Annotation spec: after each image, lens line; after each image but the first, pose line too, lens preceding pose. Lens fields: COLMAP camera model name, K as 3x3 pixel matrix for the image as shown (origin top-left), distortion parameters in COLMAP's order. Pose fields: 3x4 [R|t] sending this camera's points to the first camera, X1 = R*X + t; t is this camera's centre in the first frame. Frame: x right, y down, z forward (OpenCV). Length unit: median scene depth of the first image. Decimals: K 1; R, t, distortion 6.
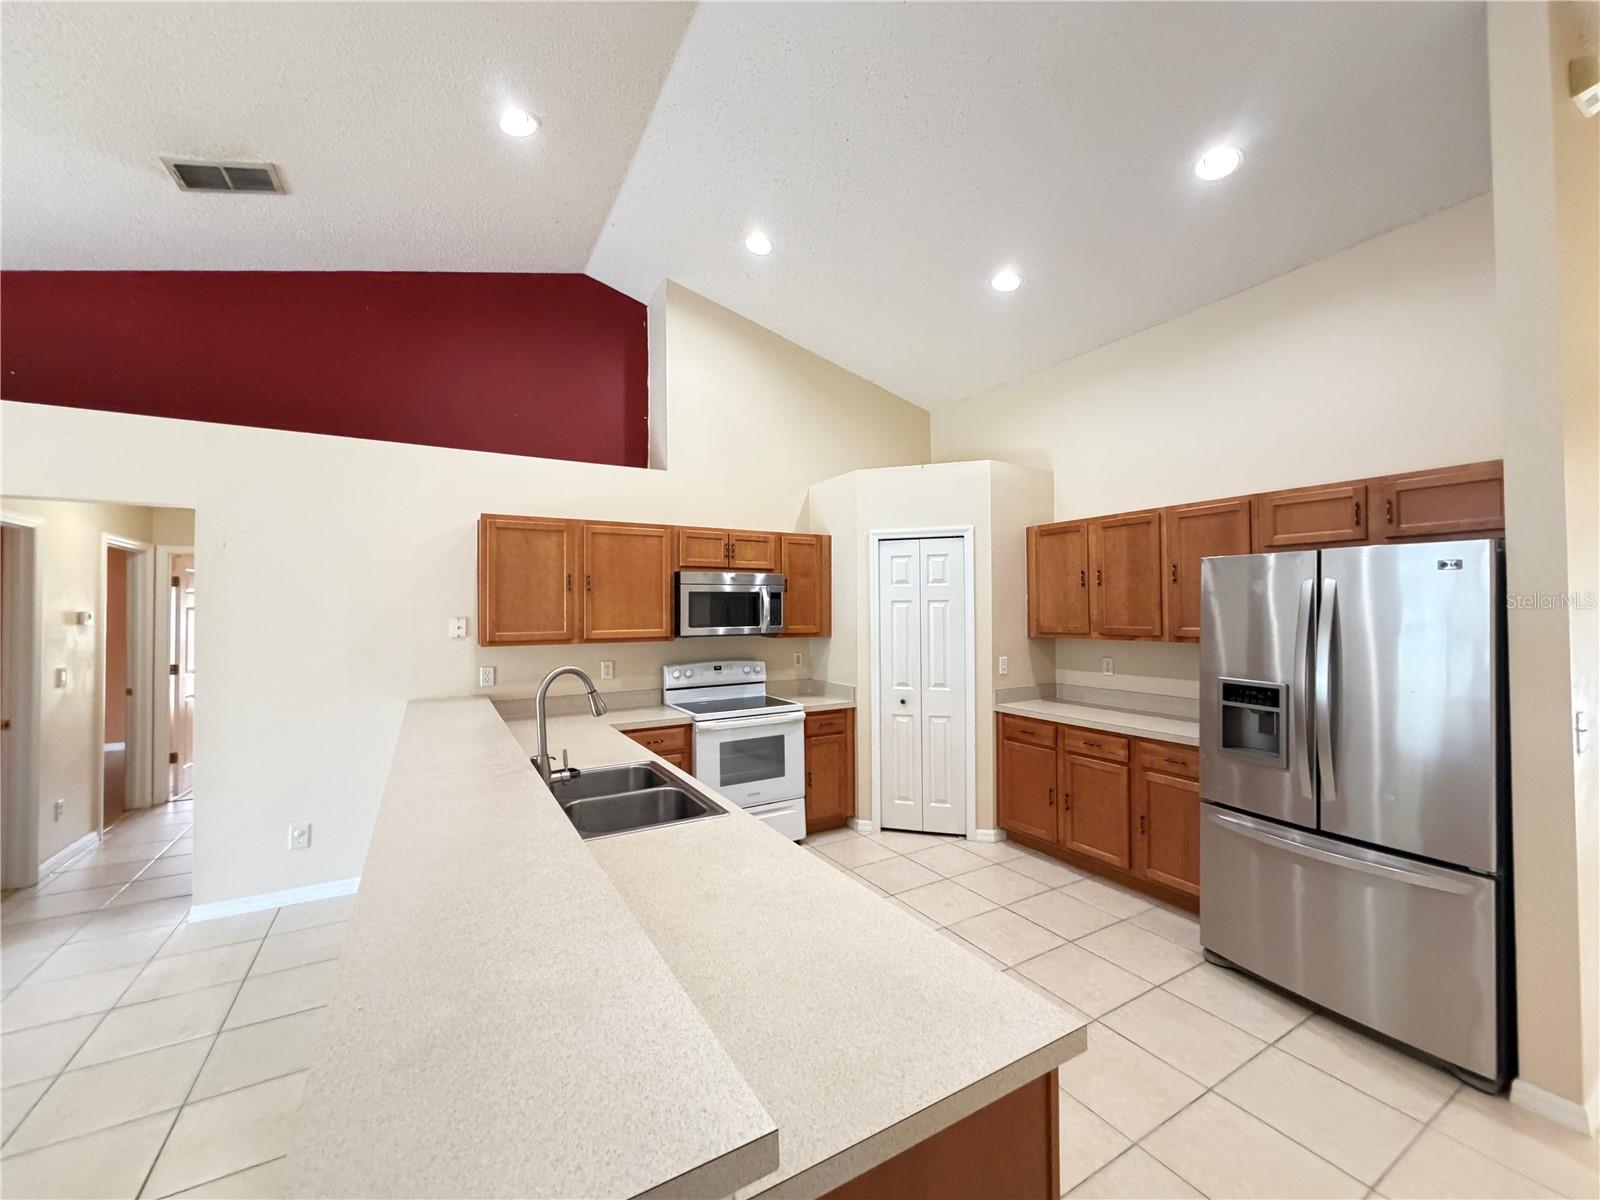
lens RADIAL K [[635.1, 0, 796.2], [0, 635.1, 600.1], [0, 0, 1]] dist [0.002599, -0.000456]
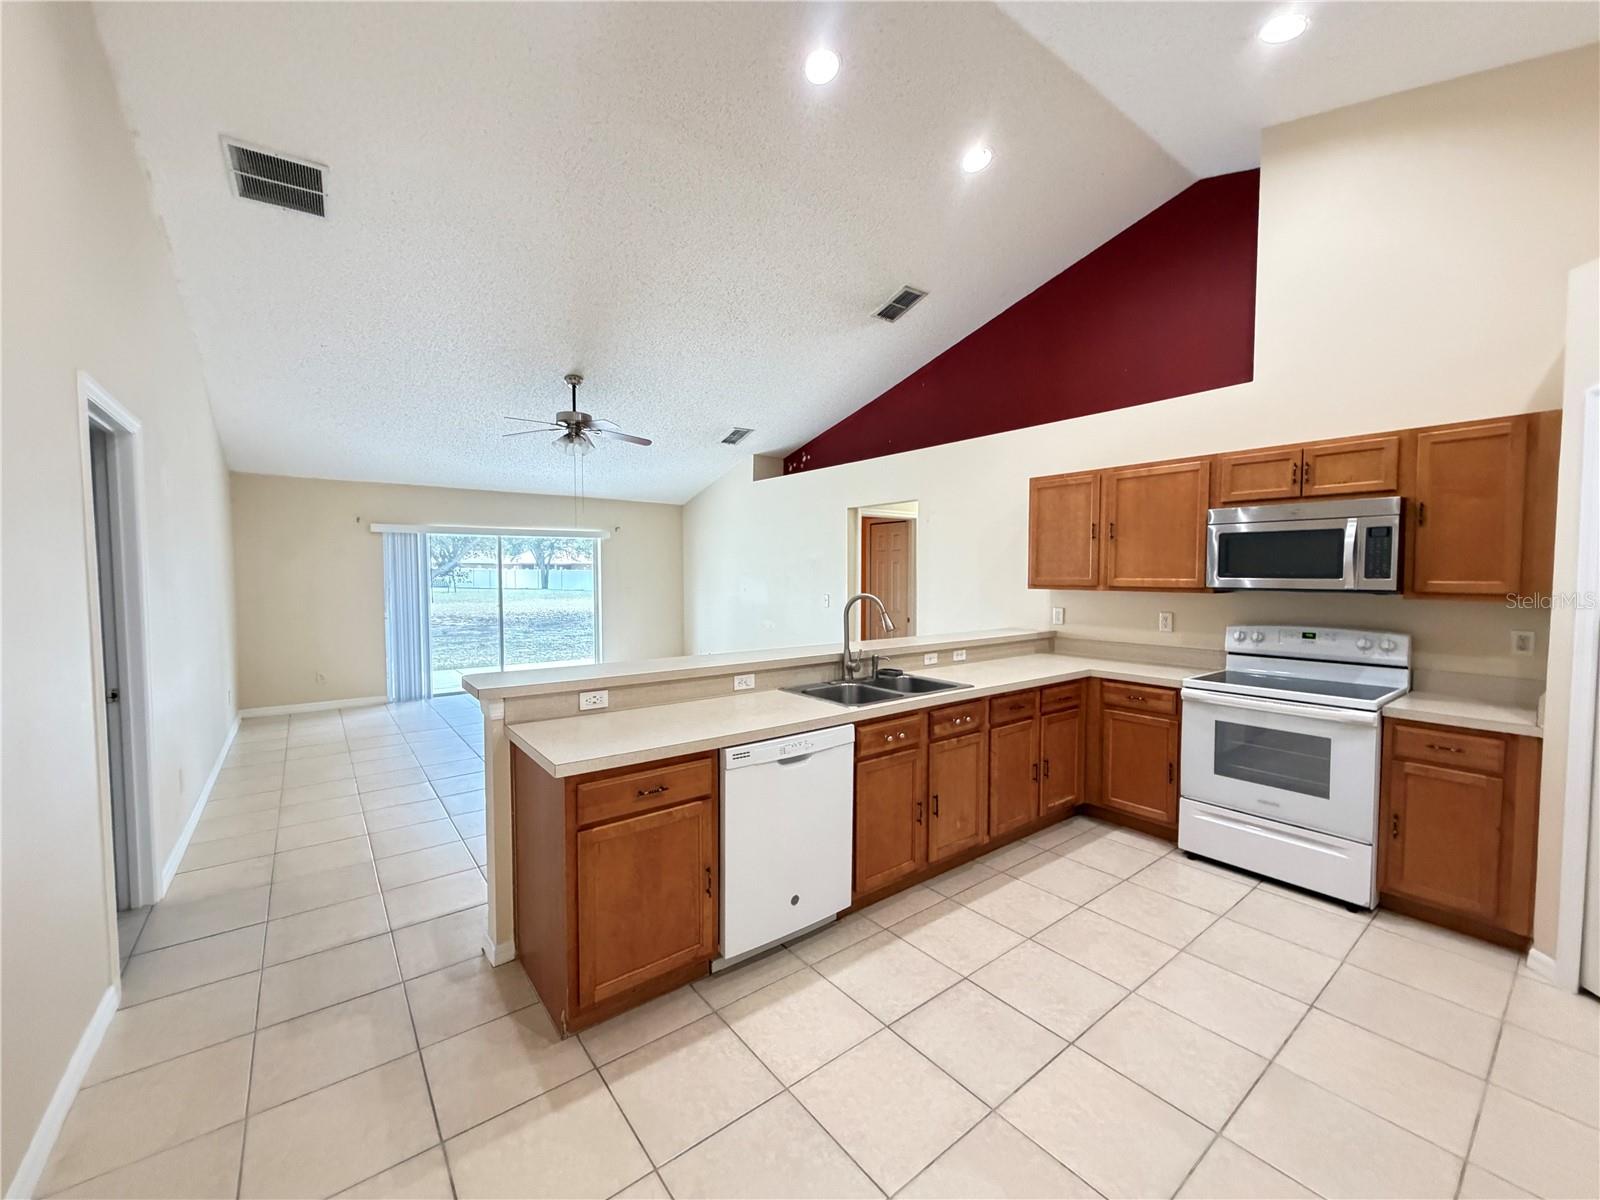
lens RADIAL K [[635.1, 0, 798.5], [0, 635.1, 602.8], [0, 0, 1]] dist [0.002599, -0.000456]
pose [[0.129952, 0.058159, -0.989813, 0.557175], [0.018064, 0.997974, 0.061010, 0.015225], [0.991356, -0.025808, 0.128638, 0.344910]]
